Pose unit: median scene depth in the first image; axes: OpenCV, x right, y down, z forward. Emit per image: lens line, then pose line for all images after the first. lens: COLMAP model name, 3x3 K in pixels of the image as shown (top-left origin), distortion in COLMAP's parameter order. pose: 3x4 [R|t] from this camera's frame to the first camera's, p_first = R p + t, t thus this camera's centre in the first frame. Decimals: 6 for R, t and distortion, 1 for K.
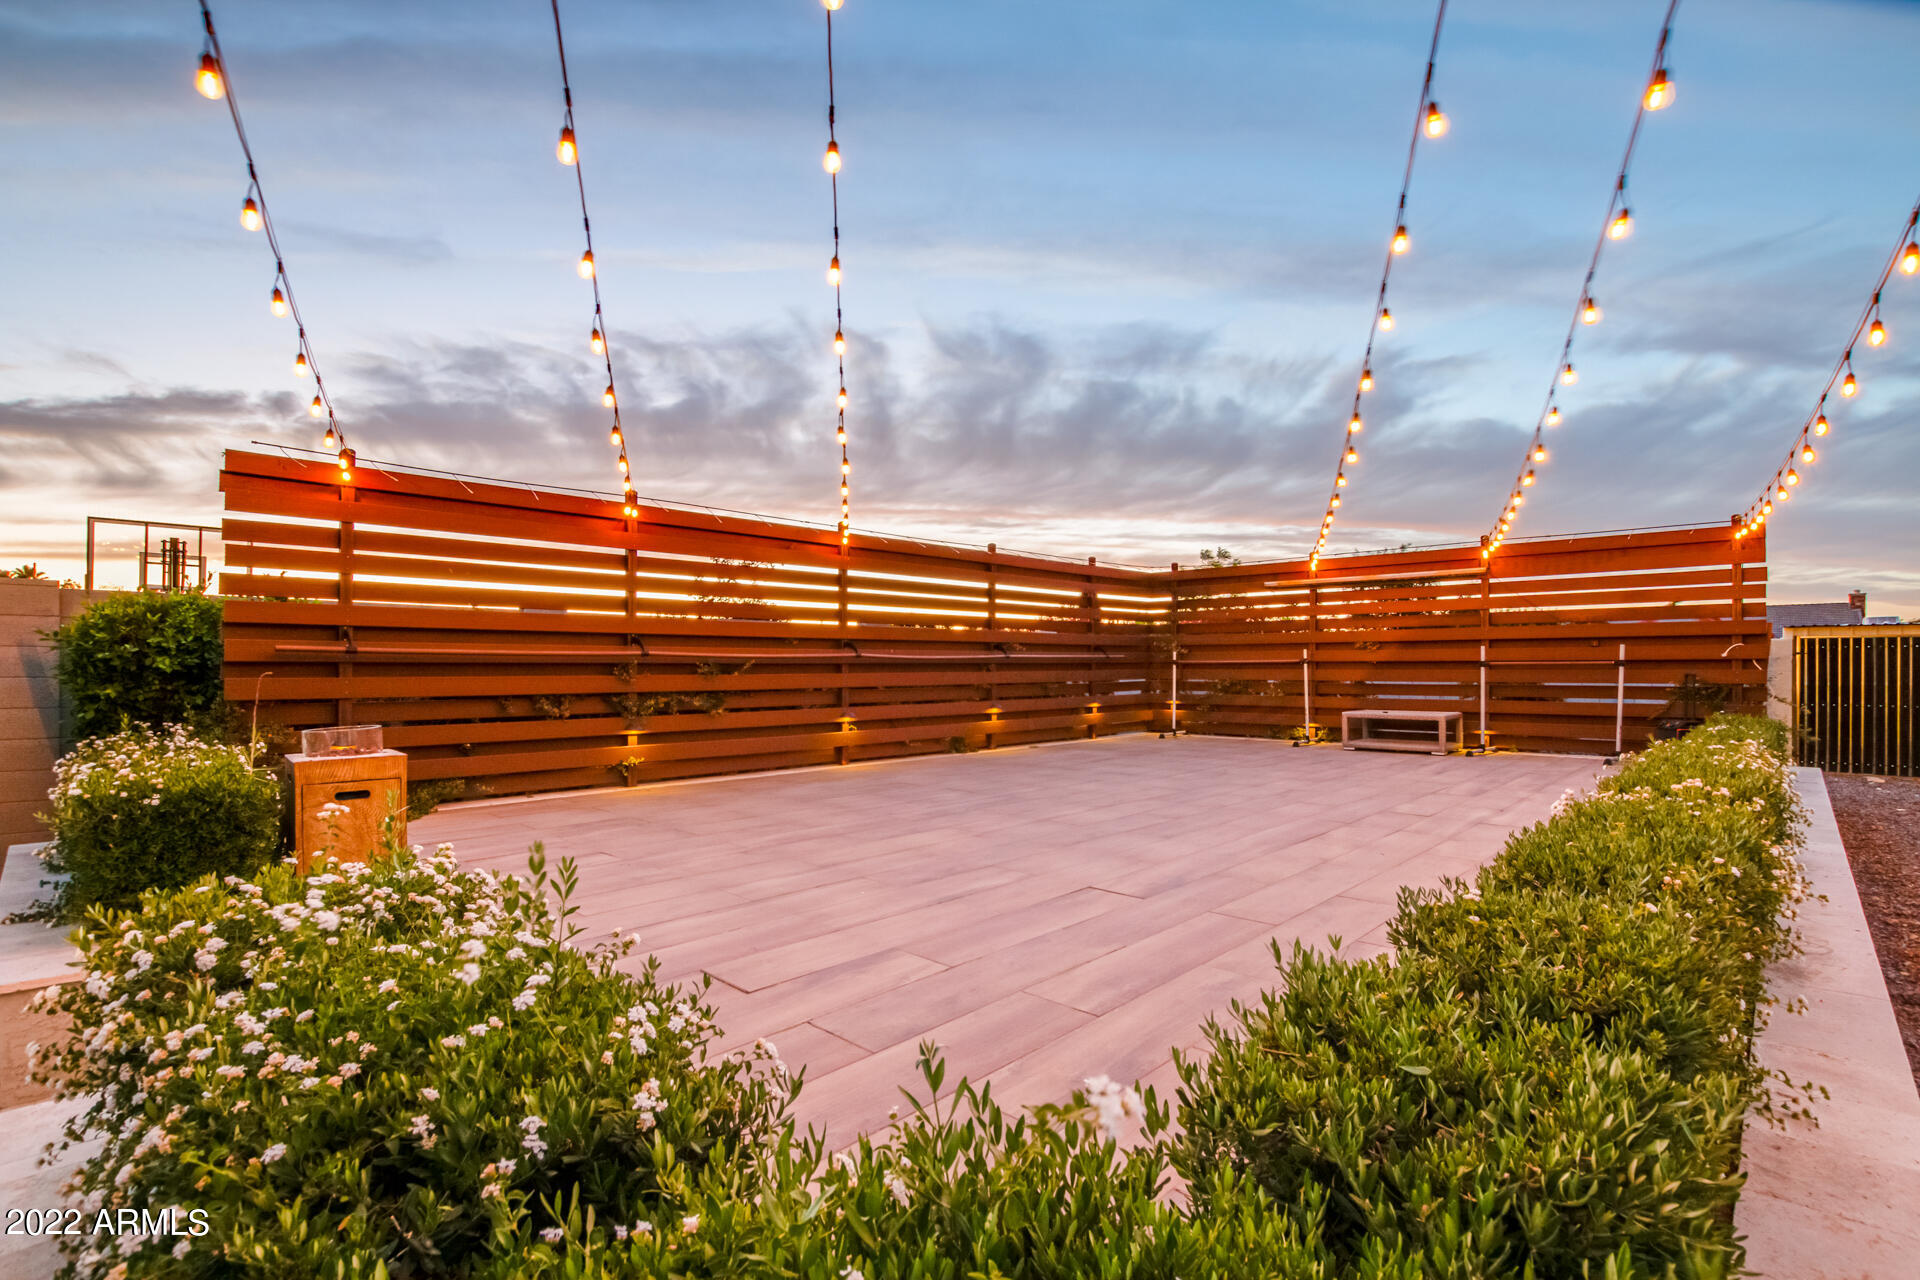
lens RADIAL K [[915.2, 0, 1031.2], [0, 915.2, 667.7], [0, 0, 1]] dist [-0.038754, 0.000261]
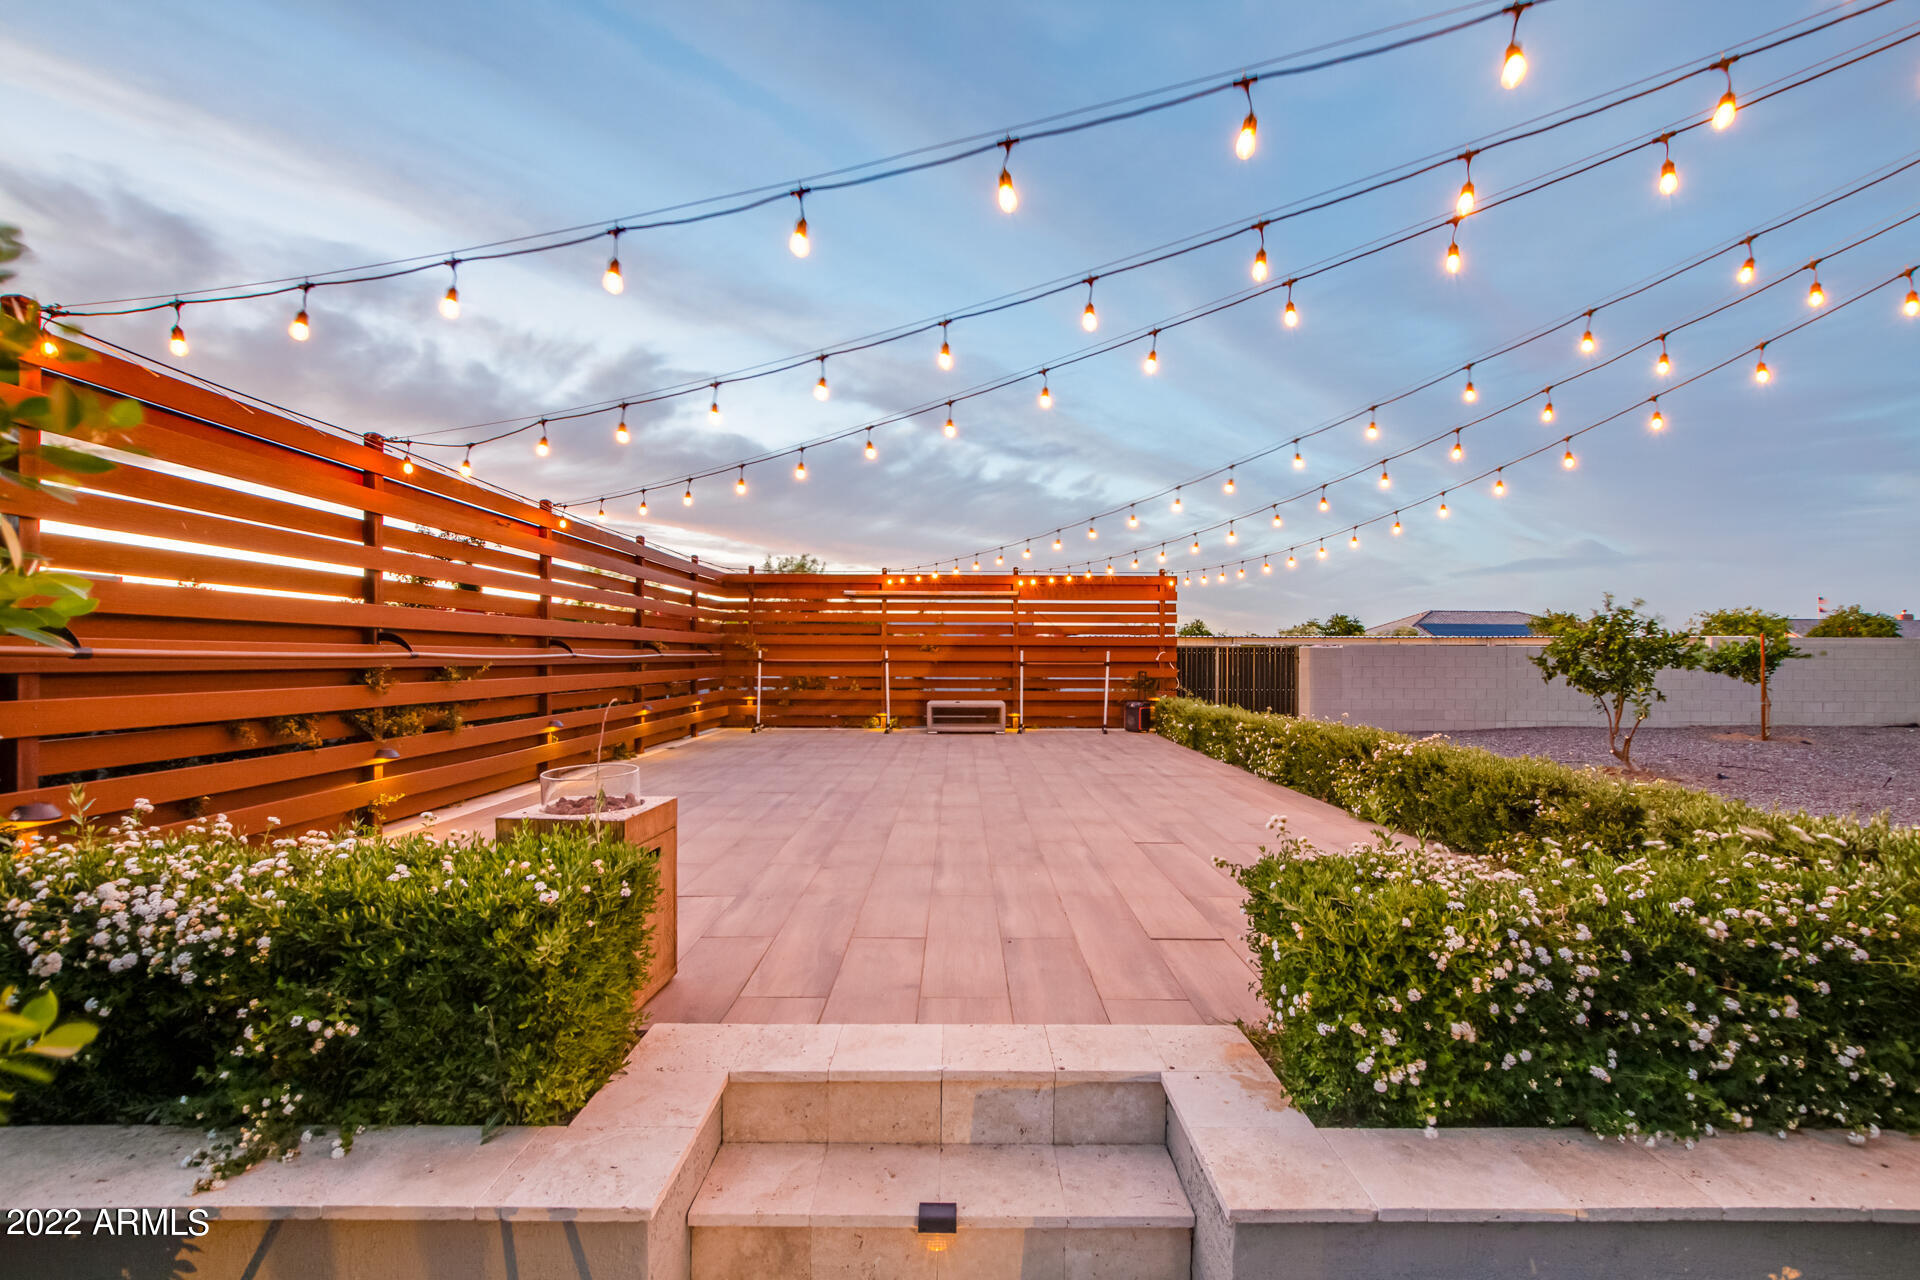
lens RADIAL K [[898.1, 0, 964.5], [0, 898.1, 661.9], [0, 0, 1]] dist [-0.024243, 0.000826]
pose [[0.693956, 0.000860, 0.720017, -0.100745], [-0.006292, 0.999968, 0.004869, -0.002551], [-0.719990, -0.007909, 0.693940, 0.026262]]
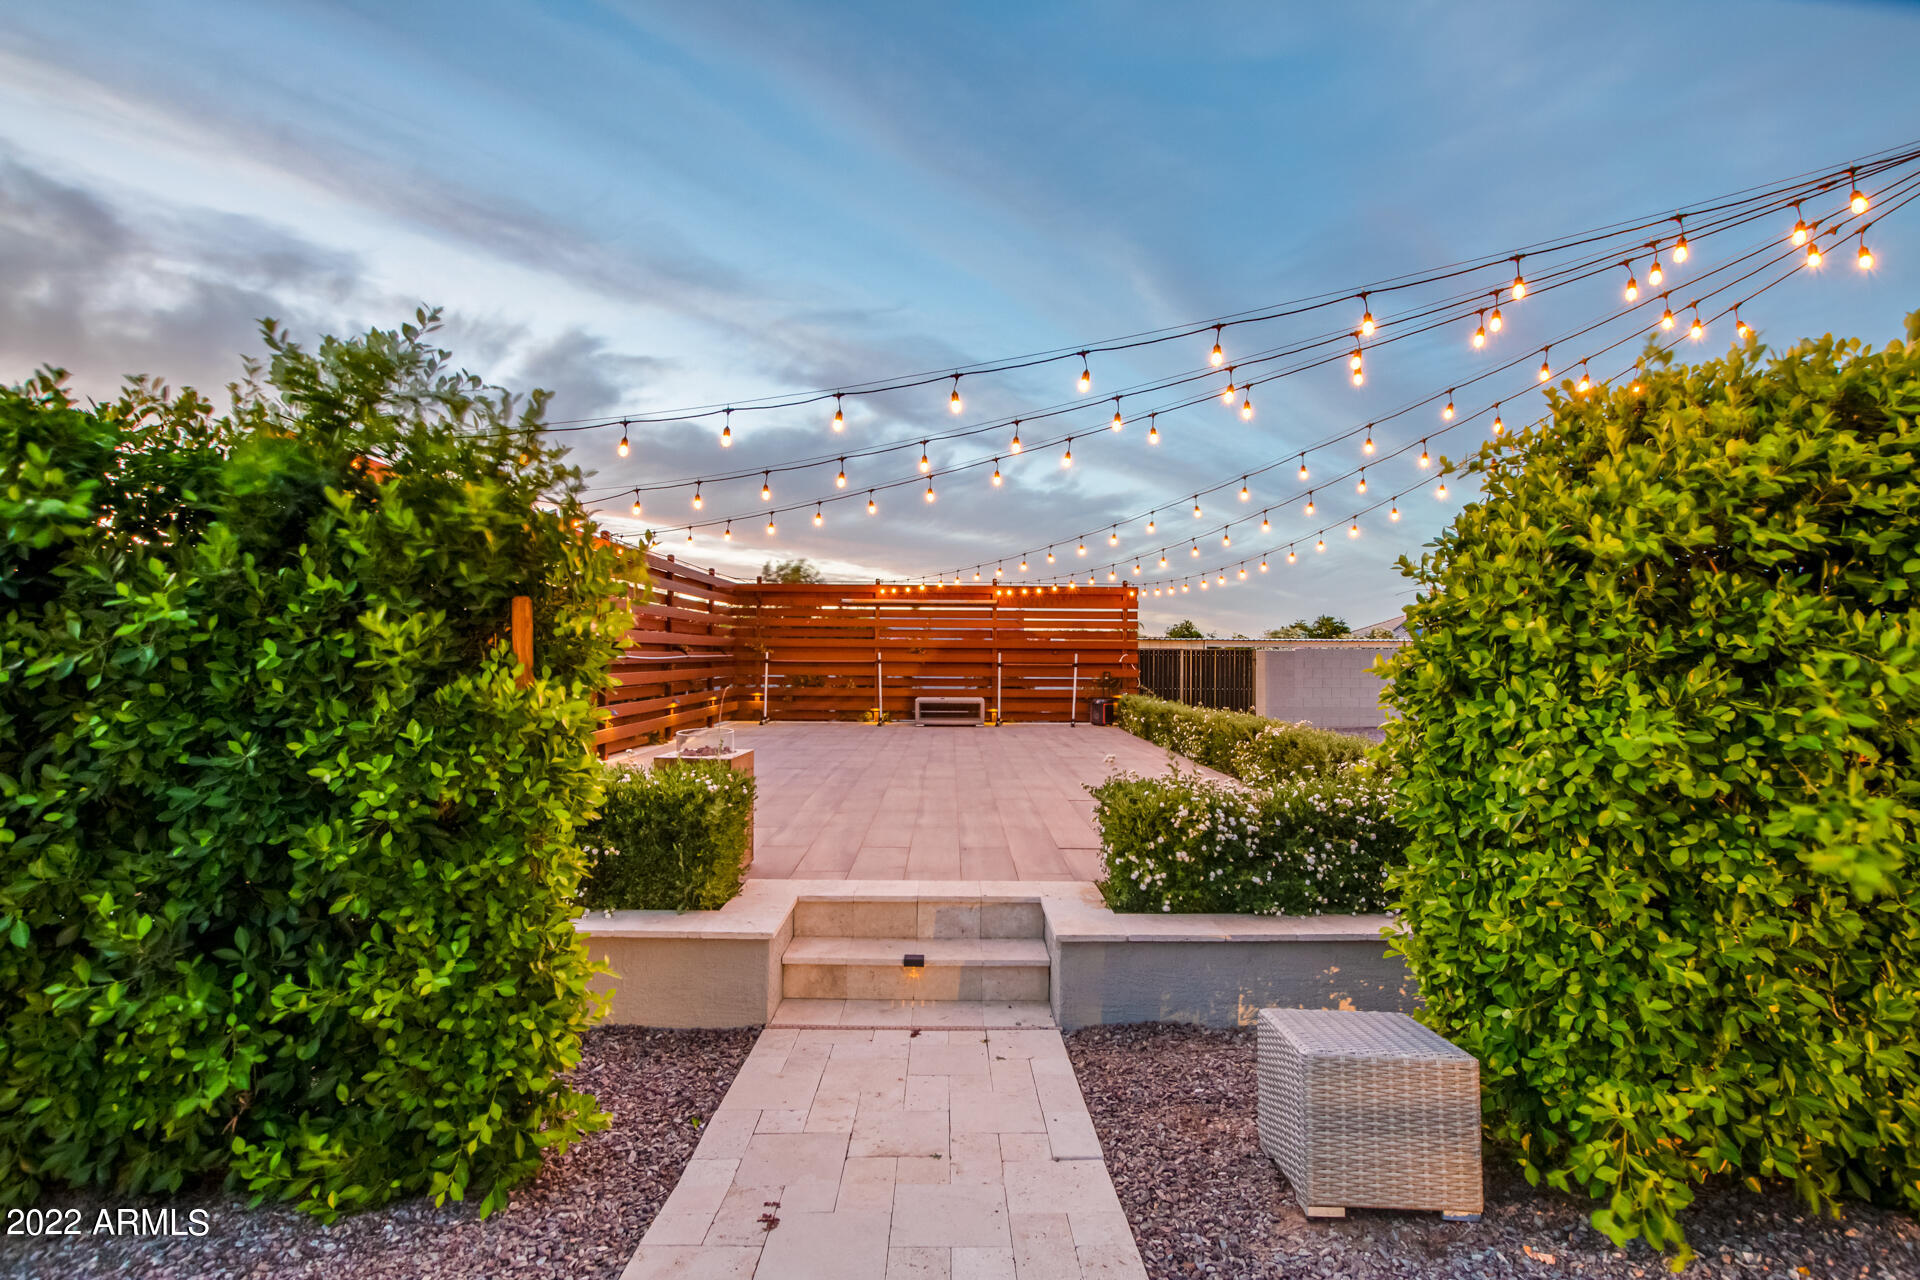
lens RADIAL K [[938.5, 0, 960.0], [0, 938.5, 640.0], [0, 0, 1]] dist [-0.028757, 0.000150]
pose [[0.691550, 0.019625, 0.722062, -0.131080], [-0.009704, 0.999793, -0.017879, -0.003279], [-0.722264, 0.005358, 0.691597, -0.006598]]
